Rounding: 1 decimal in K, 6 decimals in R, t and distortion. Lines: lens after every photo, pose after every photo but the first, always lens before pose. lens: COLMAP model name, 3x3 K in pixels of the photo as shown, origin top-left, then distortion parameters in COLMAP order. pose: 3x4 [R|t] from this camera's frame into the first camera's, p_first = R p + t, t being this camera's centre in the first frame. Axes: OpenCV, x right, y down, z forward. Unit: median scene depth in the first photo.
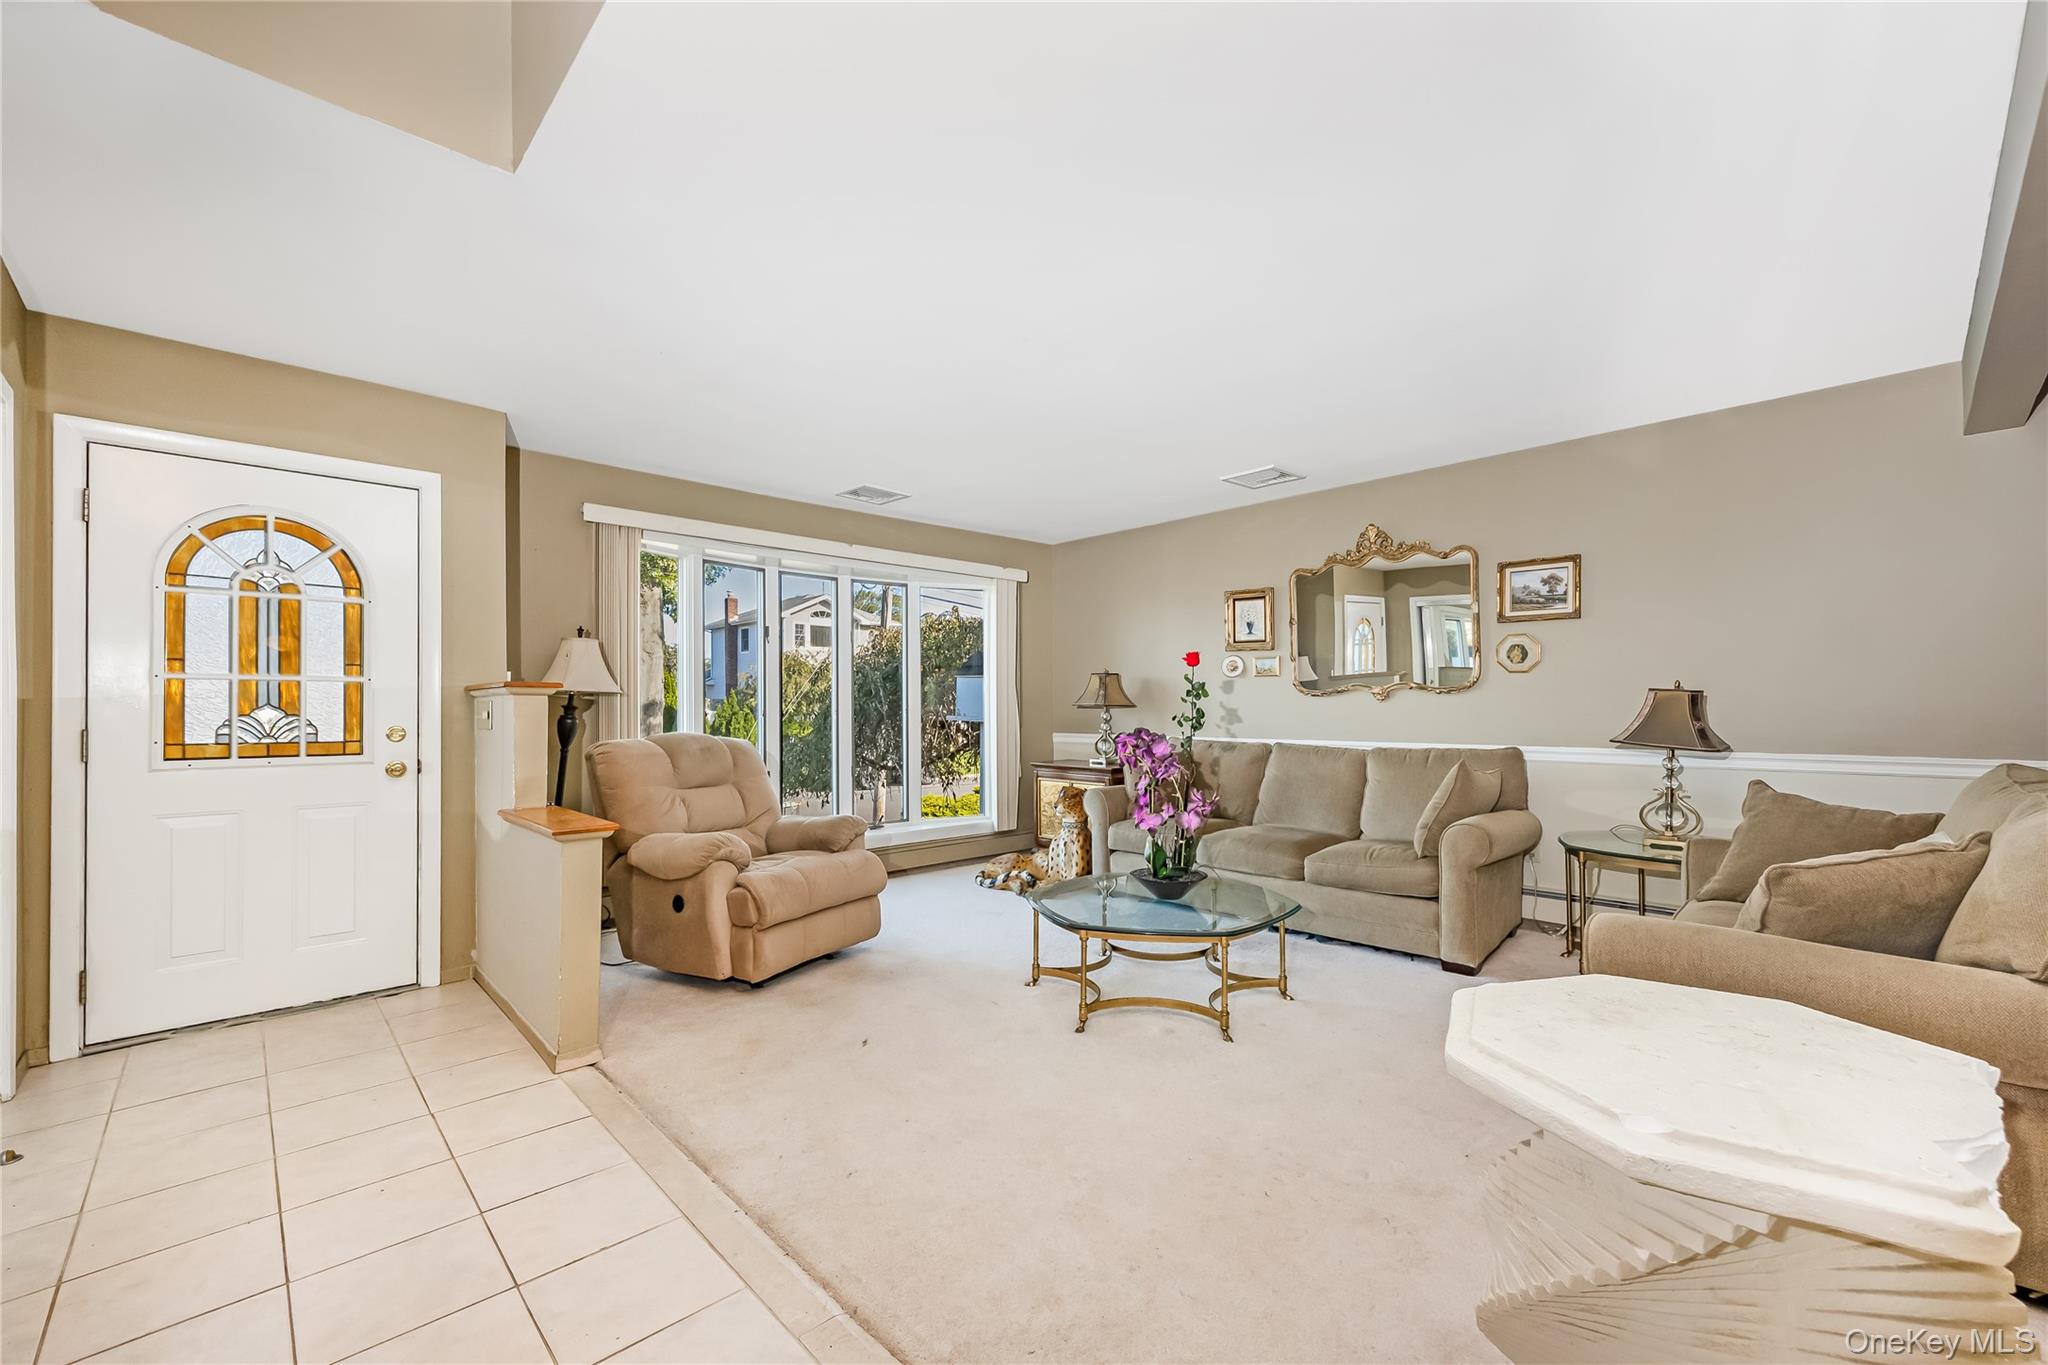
lens RADIAL K [[779.6, 0, 1028.9], [0, 779.6, 695.1], [0, 0, 1]] dist [-0.001362, 0.000142]
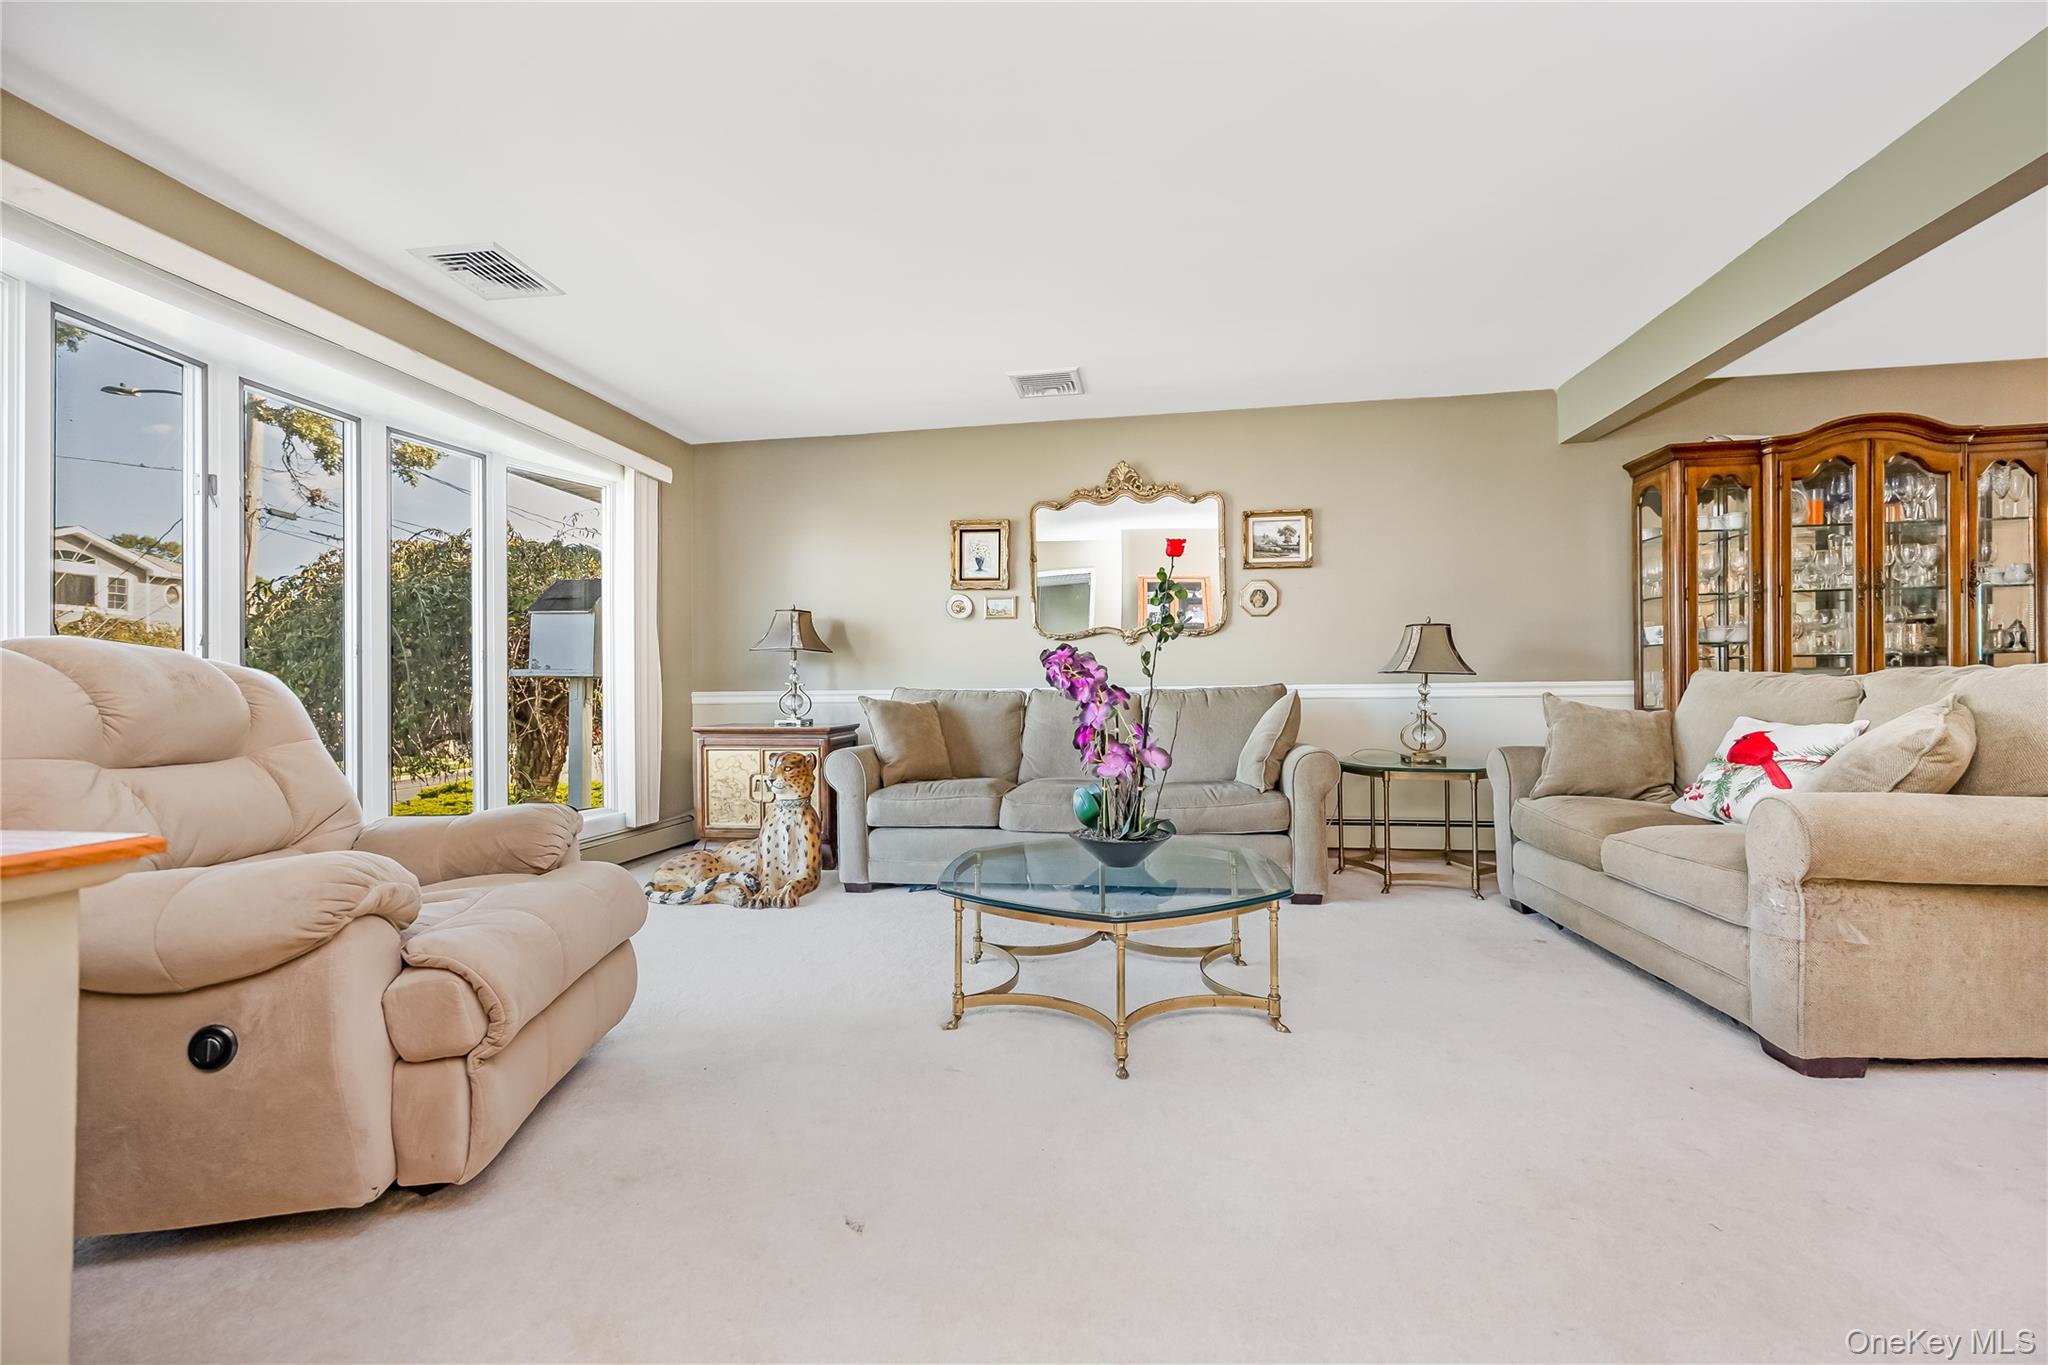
lens RADIAL K [[779.6, 0, 1010.8], [0, 779.6, 675.0], [0, 0, 1]] dist [-0.001362, 0.000142]
pose [[0.809172, 0.009018, 0.587503, -0.267463], [-0.004018, 0.999944, -0.009815, 0.062684], [-0.587559, 0.005581, 0.809162, 0.337046]]
